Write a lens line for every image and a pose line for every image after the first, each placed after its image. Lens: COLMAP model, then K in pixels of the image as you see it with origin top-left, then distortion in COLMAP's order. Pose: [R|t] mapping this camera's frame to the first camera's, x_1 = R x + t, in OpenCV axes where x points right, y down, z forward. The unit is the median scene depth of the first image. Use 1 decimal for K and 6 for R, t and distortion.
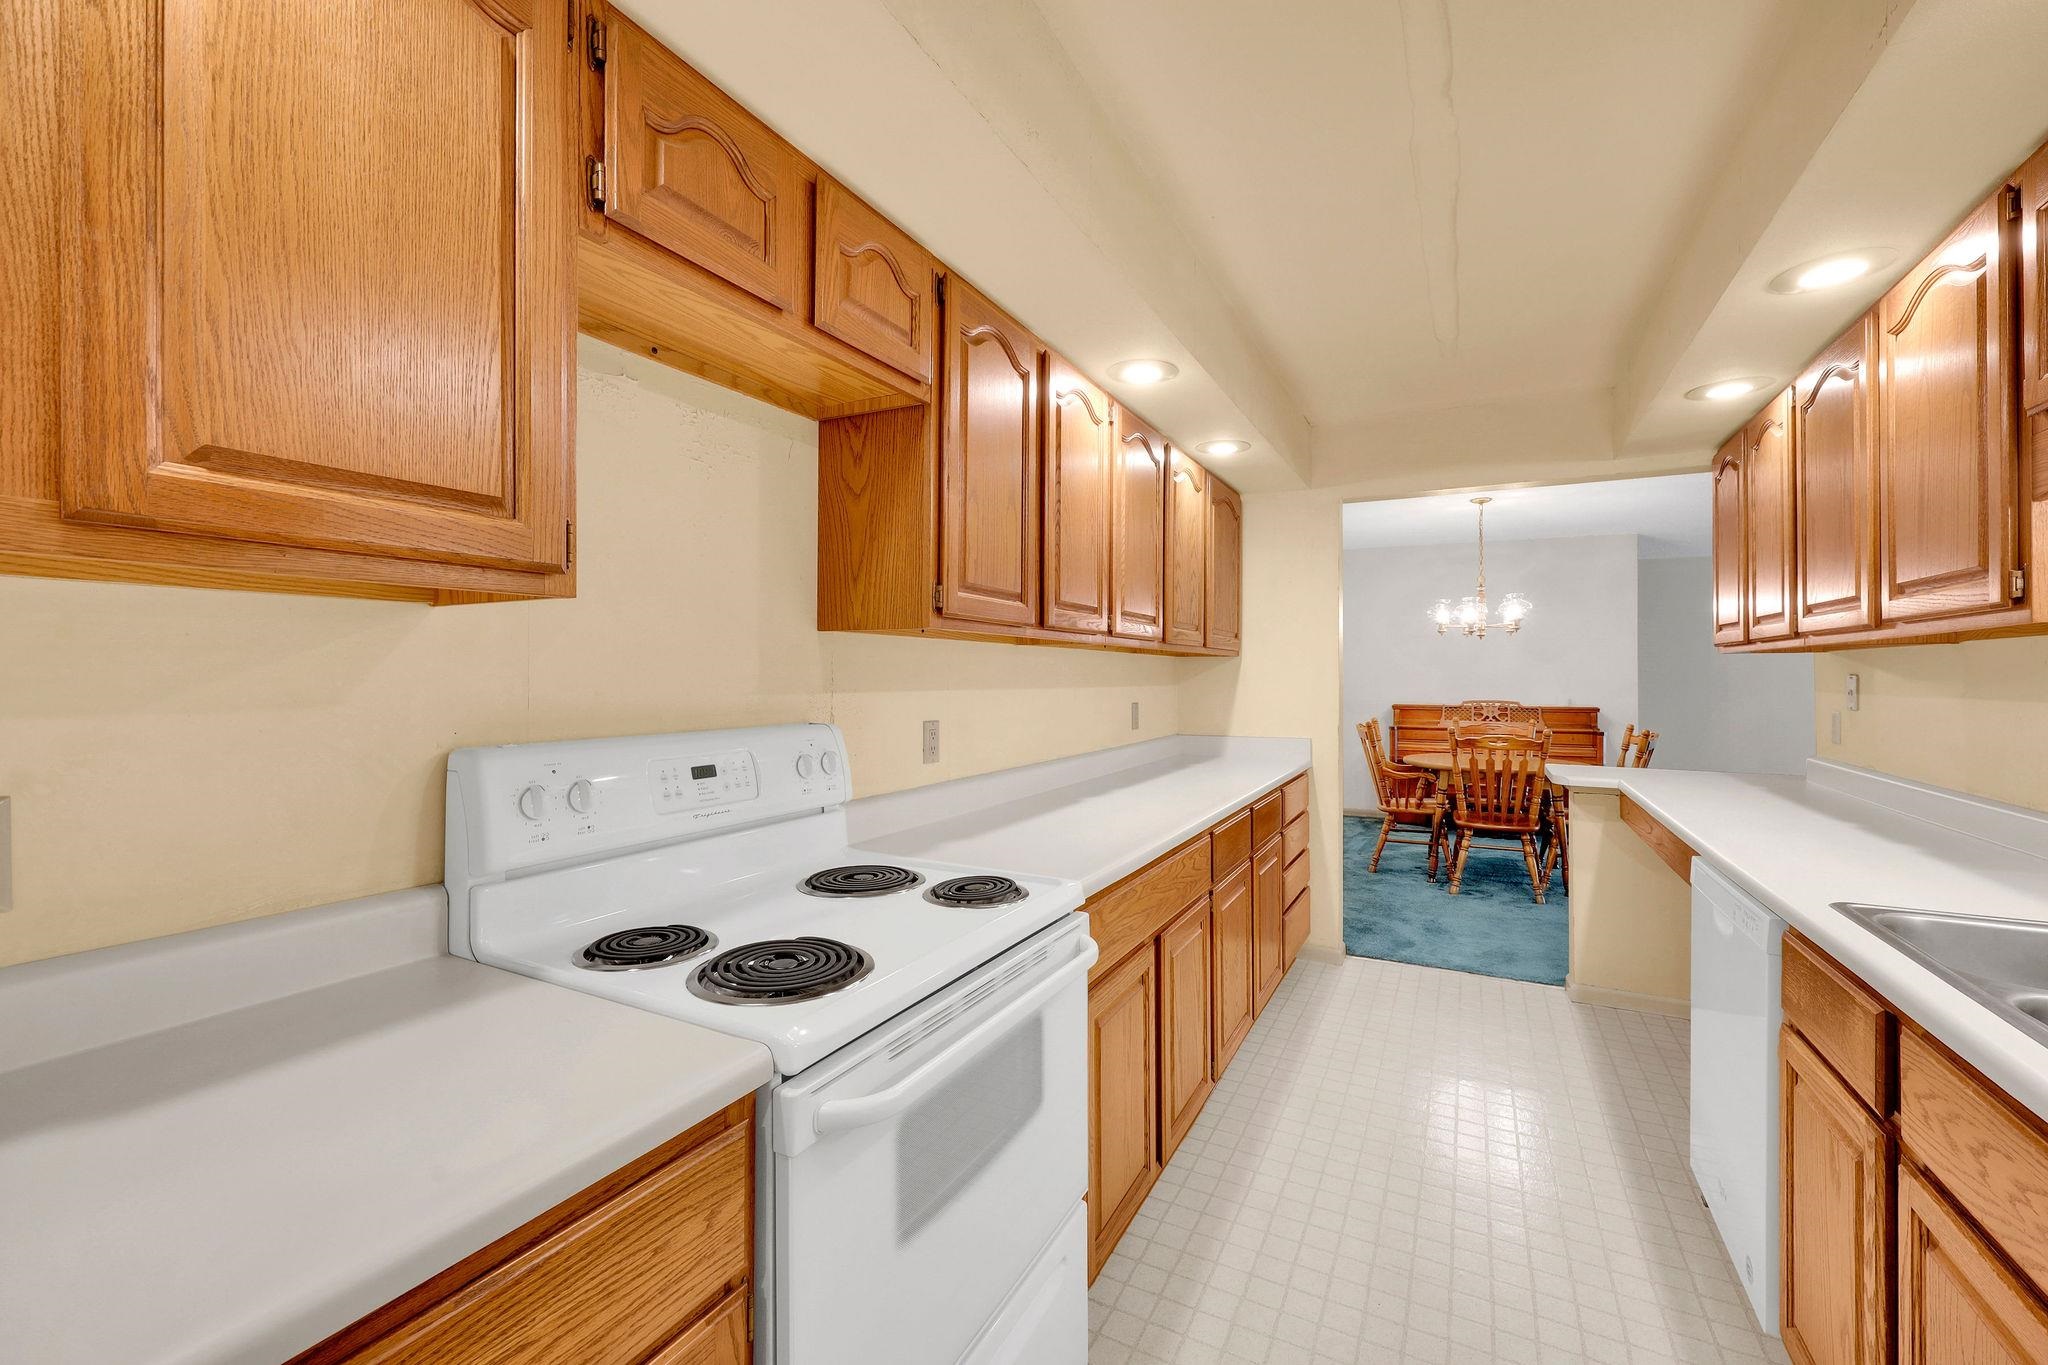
lens RADIAL K [[836.8, 0, 1024.0], [0, 836.8, 682.5], [0, 0, 1]] dist [-0.001391, 0.000195]
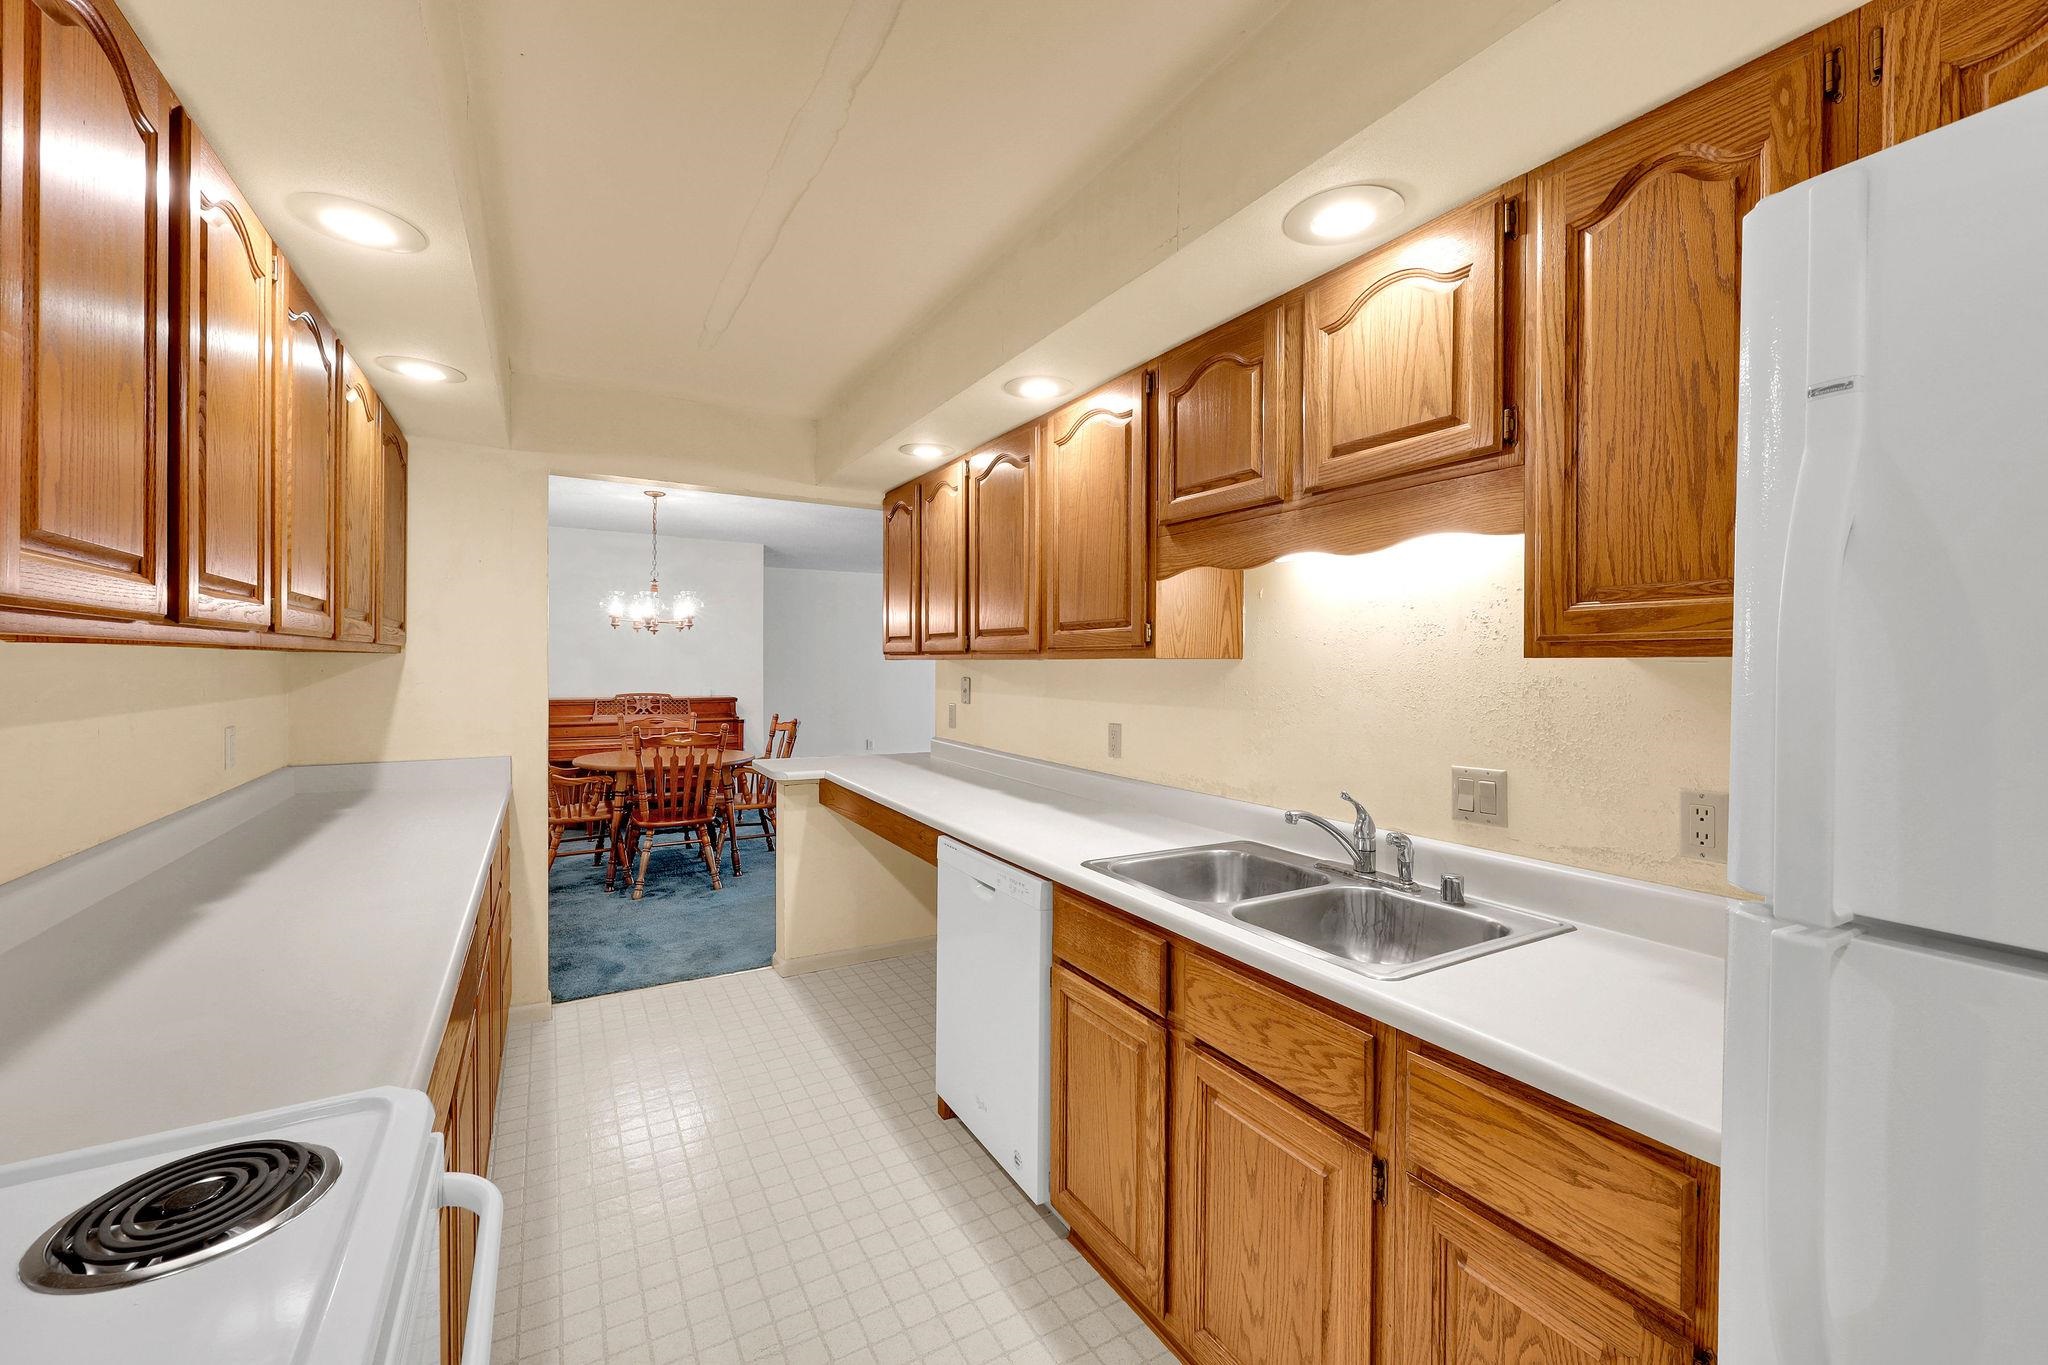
lens RADIAL K [[833.9, 0, 1034.2], [0, 833.9, 671.1], [0, 0, 1]] dist [0.000661, 0.000052]
pose [[0.523502, -0.005521, 0.852007, -0.086027], [-0.000295, 0.999978, 0.006661, -0.021495], [-0.852025, -0.003738, 0.523488, 0.143559]]
